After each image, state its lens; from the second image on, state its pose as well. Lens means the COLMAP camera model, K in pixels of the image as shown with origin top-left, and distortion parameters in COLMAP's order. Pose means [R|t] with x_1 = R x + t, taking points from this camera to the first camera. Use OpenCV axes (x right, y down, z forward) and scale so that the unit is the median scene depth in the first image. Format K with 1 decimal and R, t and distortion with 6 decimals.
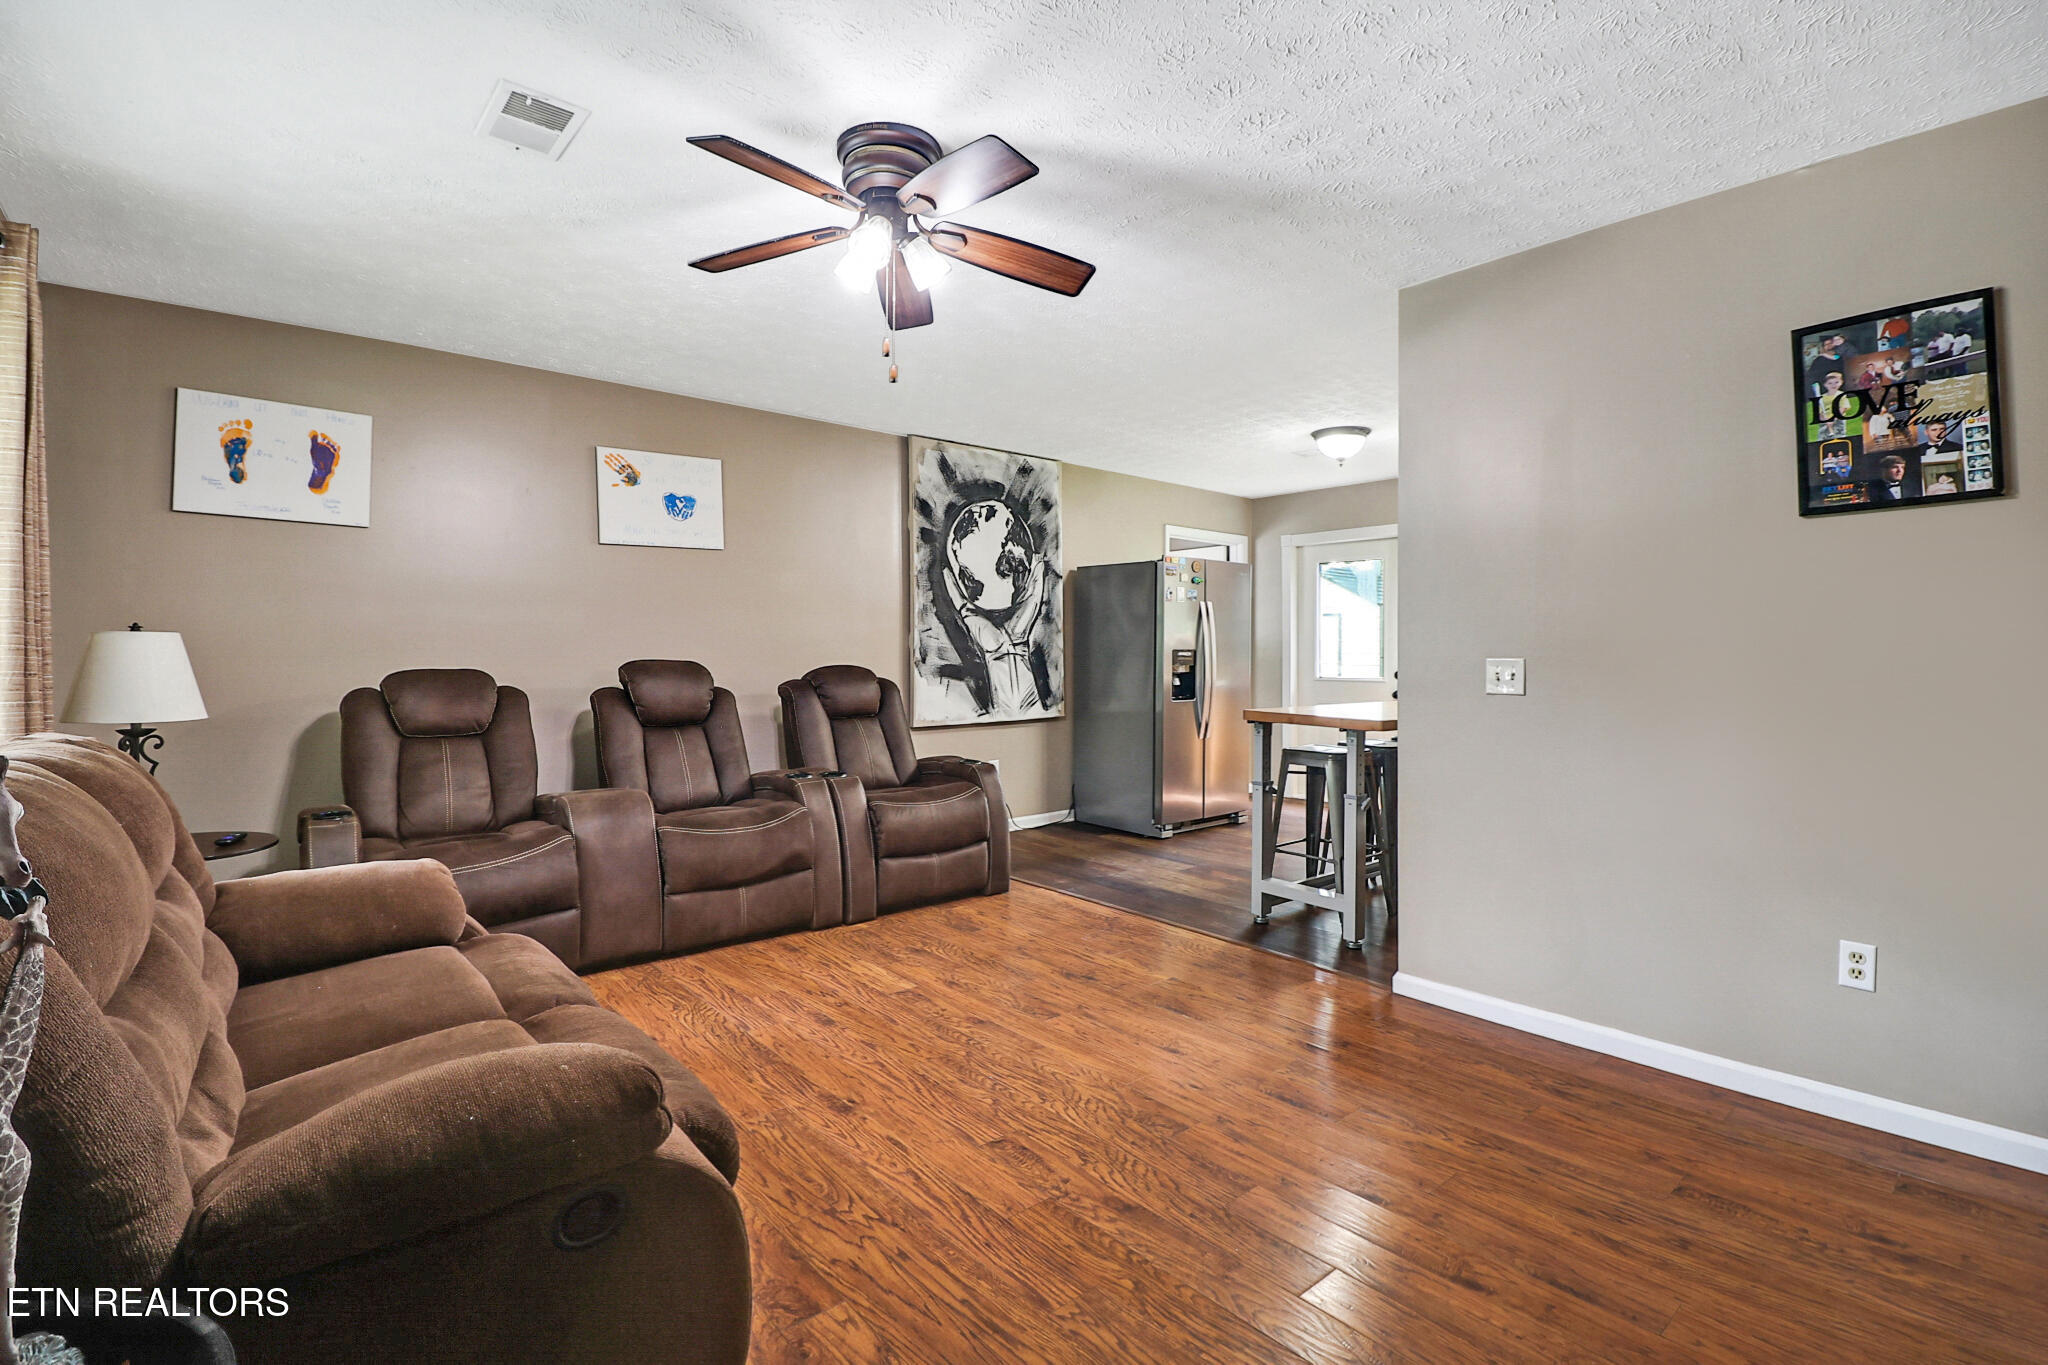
lens RADIAL K [[937.1, 0, 1007.4], [0, 937.1, 652.8], [0, 0, 1]] dist [0.002099, -0.018425]
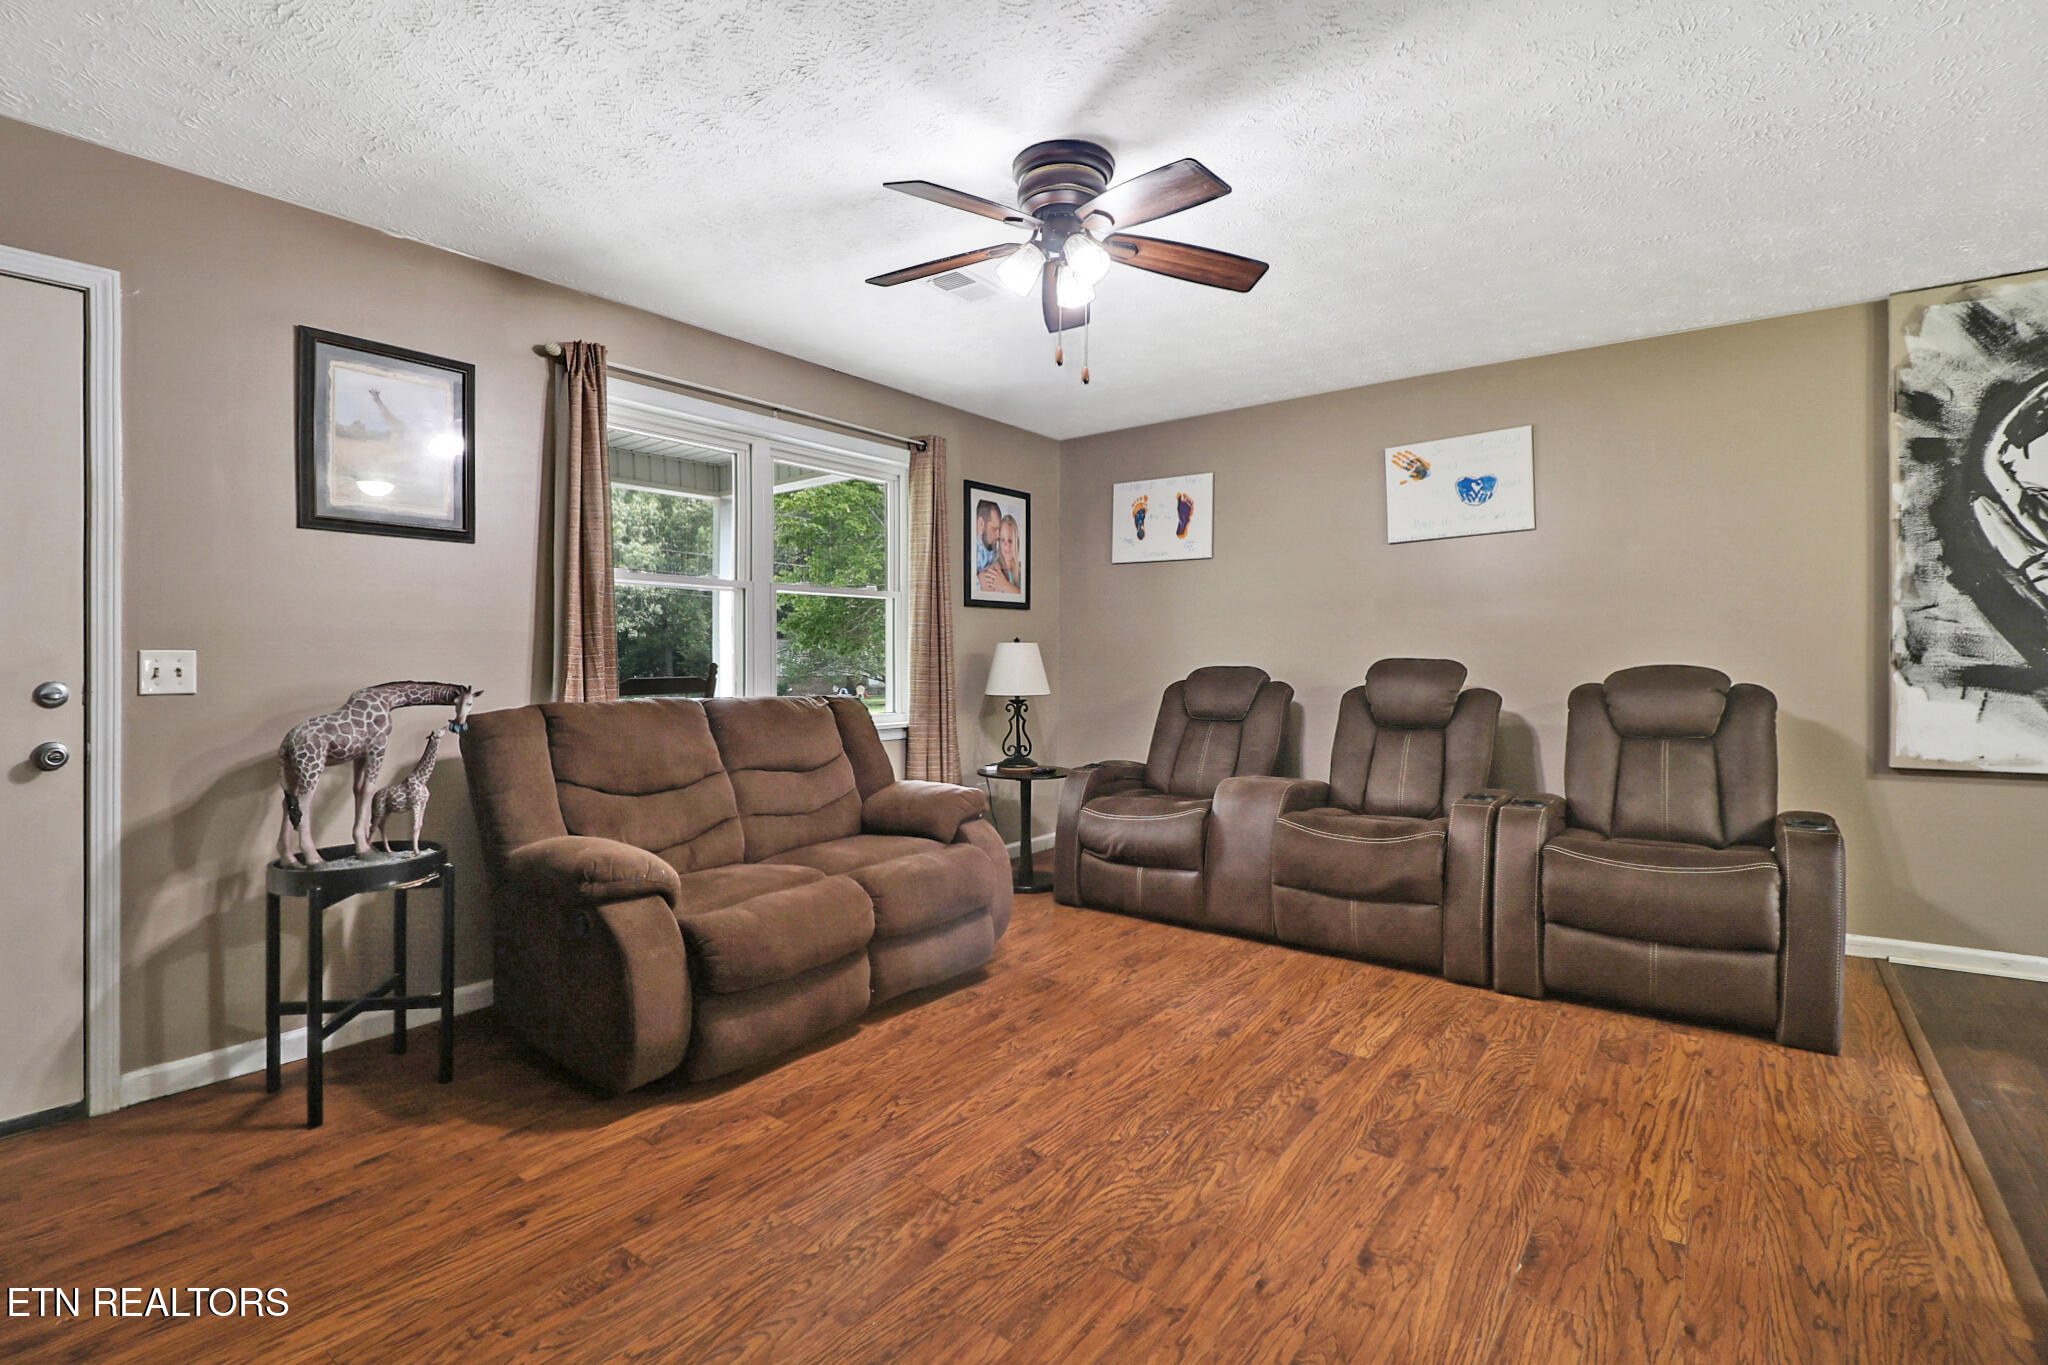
lens RADIAL K [[937.1, 0, 1007.4], [0, 937.1, 652.8], [0, 0, 1]] dist [0.002099, -0.018425]
pose [[0.208523, -0.009143, -0.977975, 0.633686], [0.008354, 0.999936, -0.007567, 0.007131], [0.977982, -0.006592, 0.208587, 0.524196]]
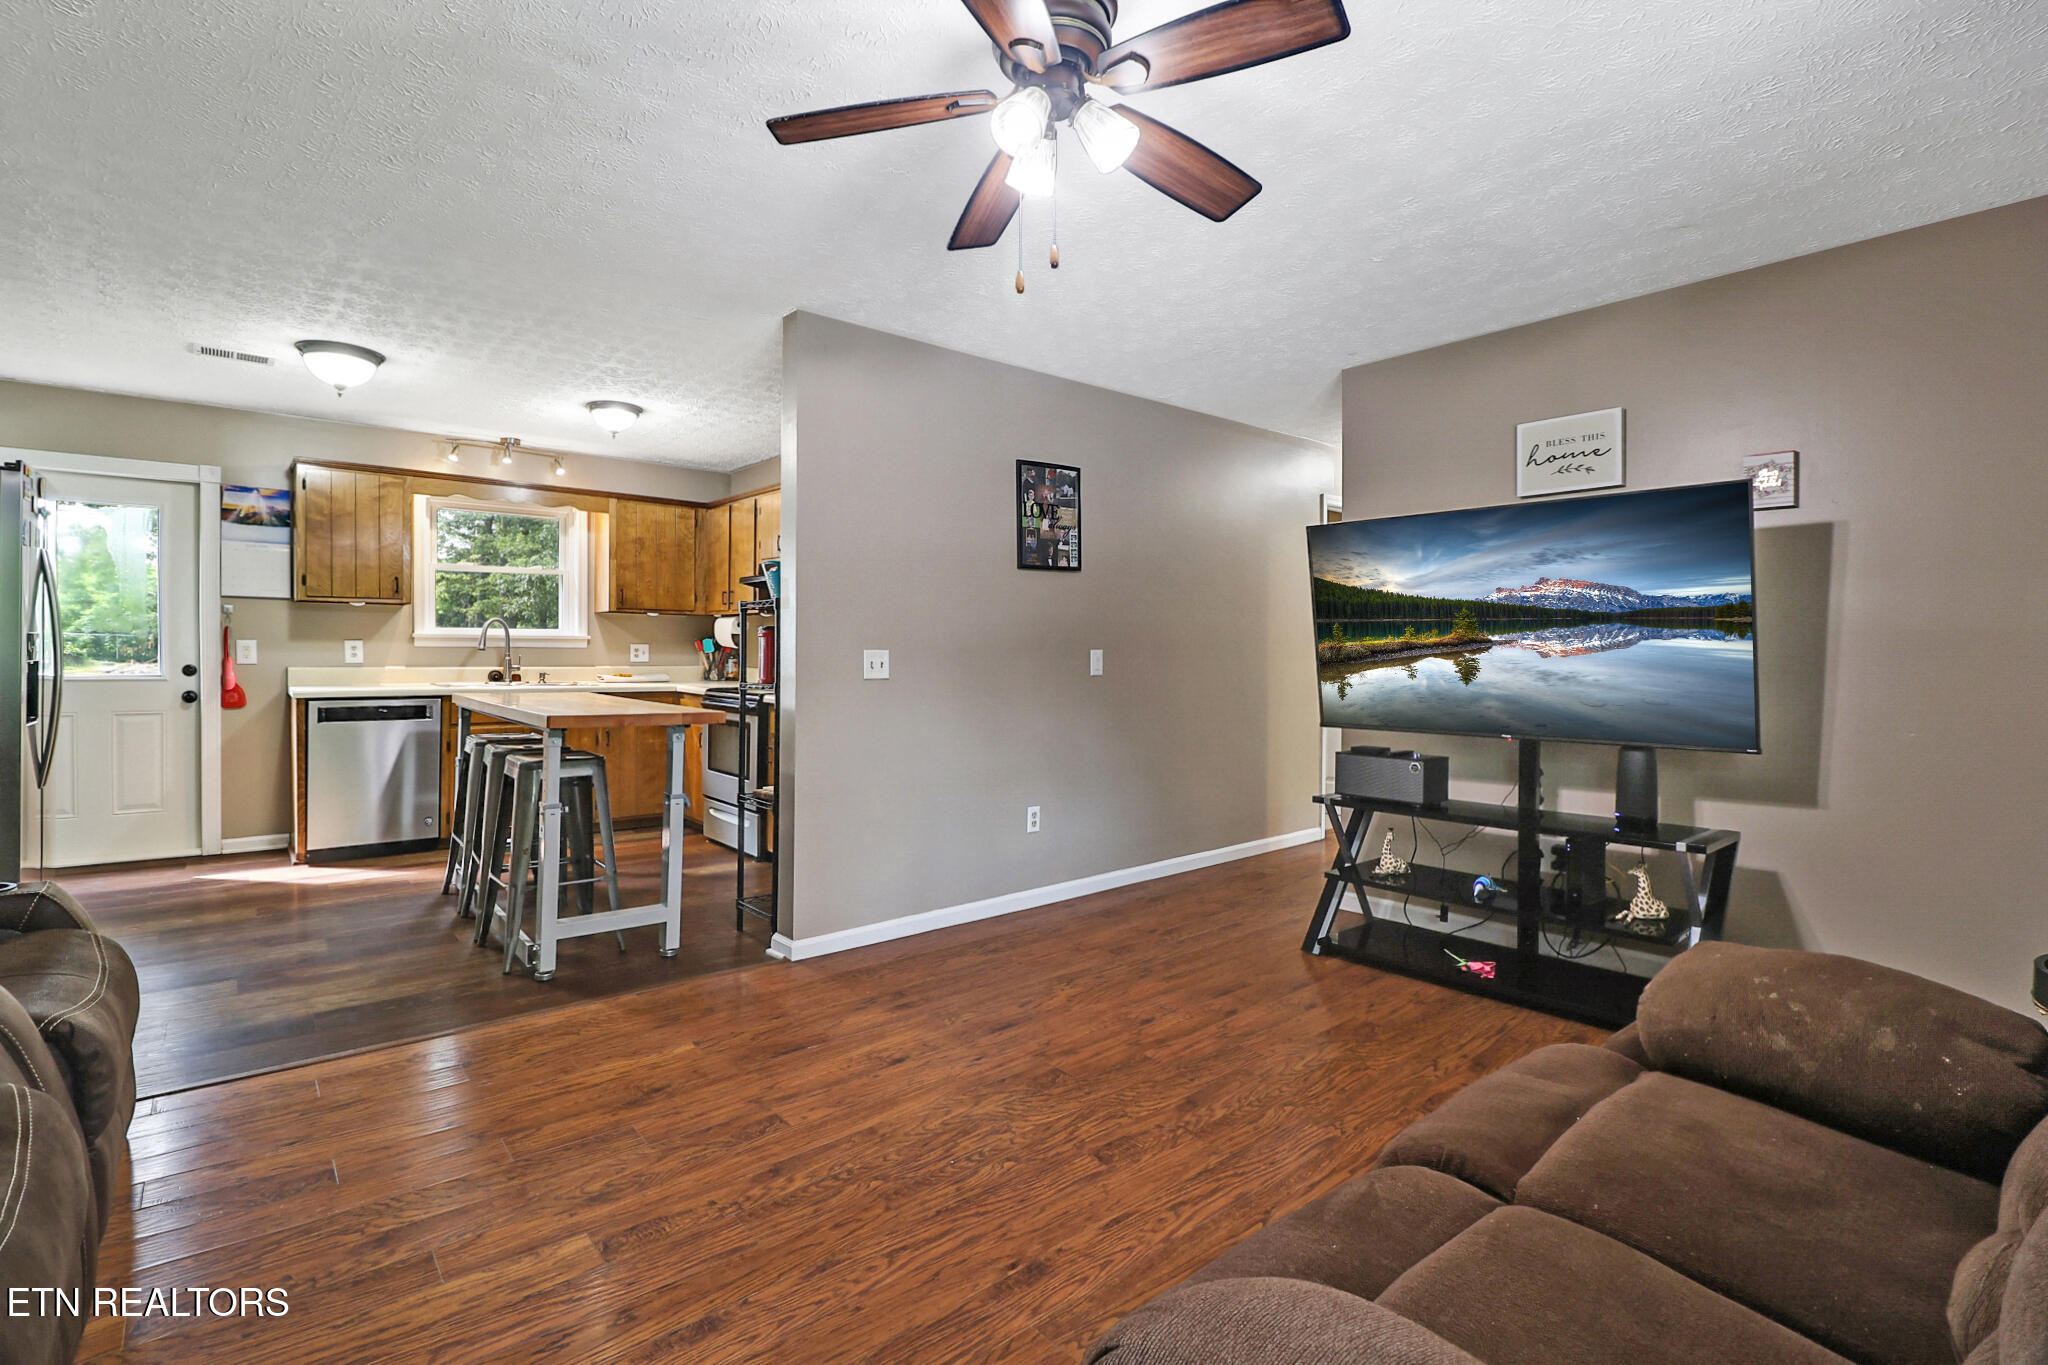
lens RADIAL K [[937.1, 0, 1007.4], [0, 937.1, 652.8], [0, 0, 1]] dist [0.002099, -0.018425]
pose [[0.009386, -0.007891, 0.999925, -0.655132], [-0.003545, 0.999962, 0.007924, -0.002649], [-0.999950, -0.003620, 0.009358, 0.736295]]
